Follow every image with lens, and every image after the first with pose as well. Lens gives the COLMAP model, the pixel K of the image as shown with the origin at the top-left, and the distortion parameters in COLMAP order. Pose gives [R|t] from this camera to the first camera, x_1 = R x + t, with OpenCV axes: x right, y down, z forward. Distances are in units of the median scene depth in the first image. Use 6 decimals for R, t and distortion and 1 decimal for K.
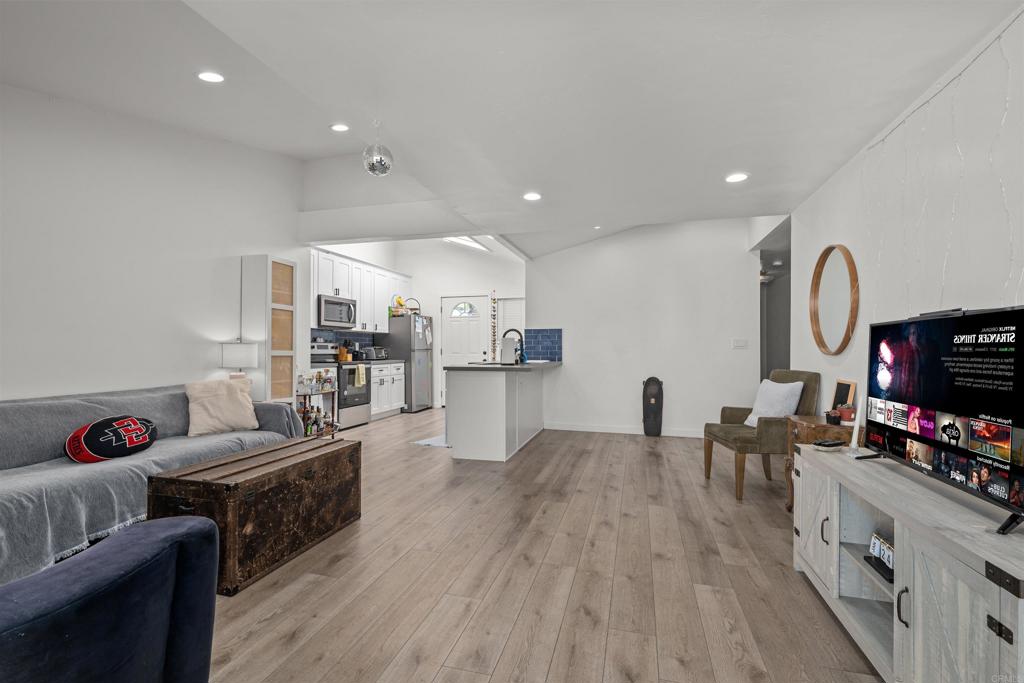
lens RADIAL K [[464.0, 0, 512.0], [0, 464.0, 341.5], [0, 0, 1]] dist [0.003263, -0.000054]
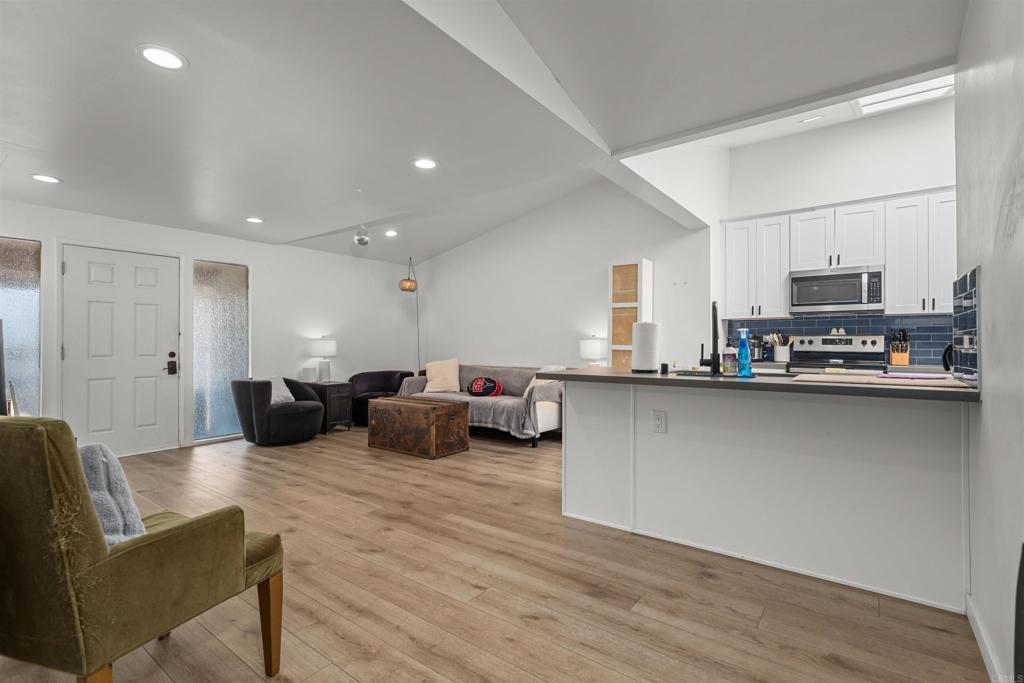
lens RADIAL K [[474.8, 0, 512.0], [0, 474.8, 341.5], [0, 0, 1]] dist [0.000557, -0.000076]
pose [[-0.375071, -0.007171, -0.926968, 0.591890], [0.012430, 0.999841, -0.012764, 0.020182], [0.926913, -0.016310, -0.374922, 1.108263]]
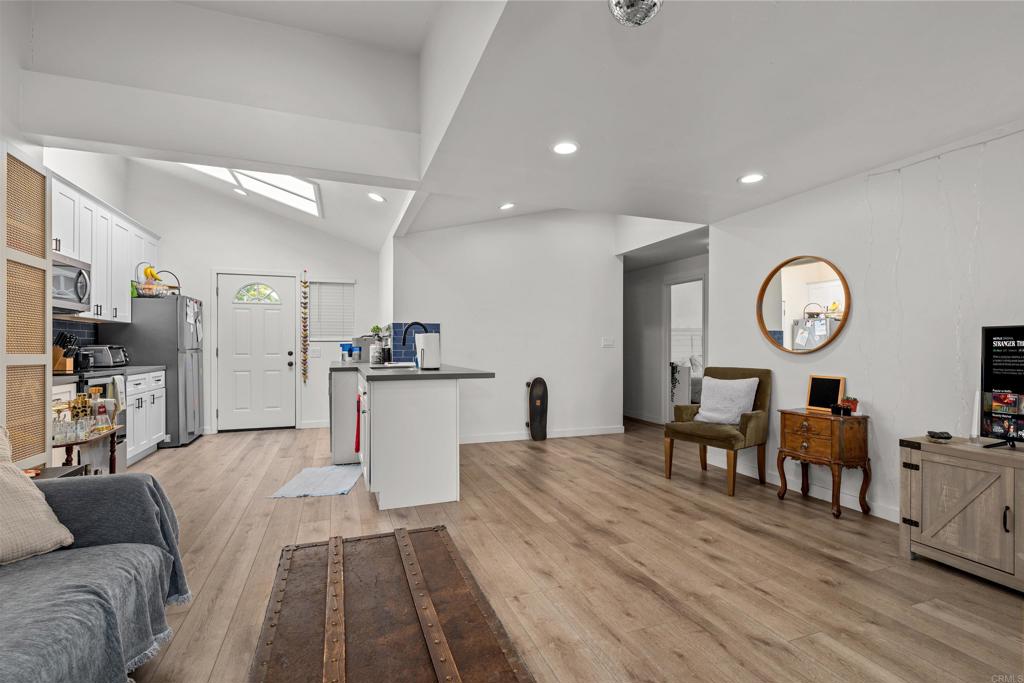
lens RADIAL K [[464.0, 0, 512.0], [0, 464.0, 341.5], [0, 0, 1]] dist [0.003263, -0.000054]
pose [[0.810714, 0.005042, 0.585421, -0.355588], [-0.007496, 0.999970, 0.001768, 0.002595], [-0.585395, -0.005822, 0.810727, 0.327352]]
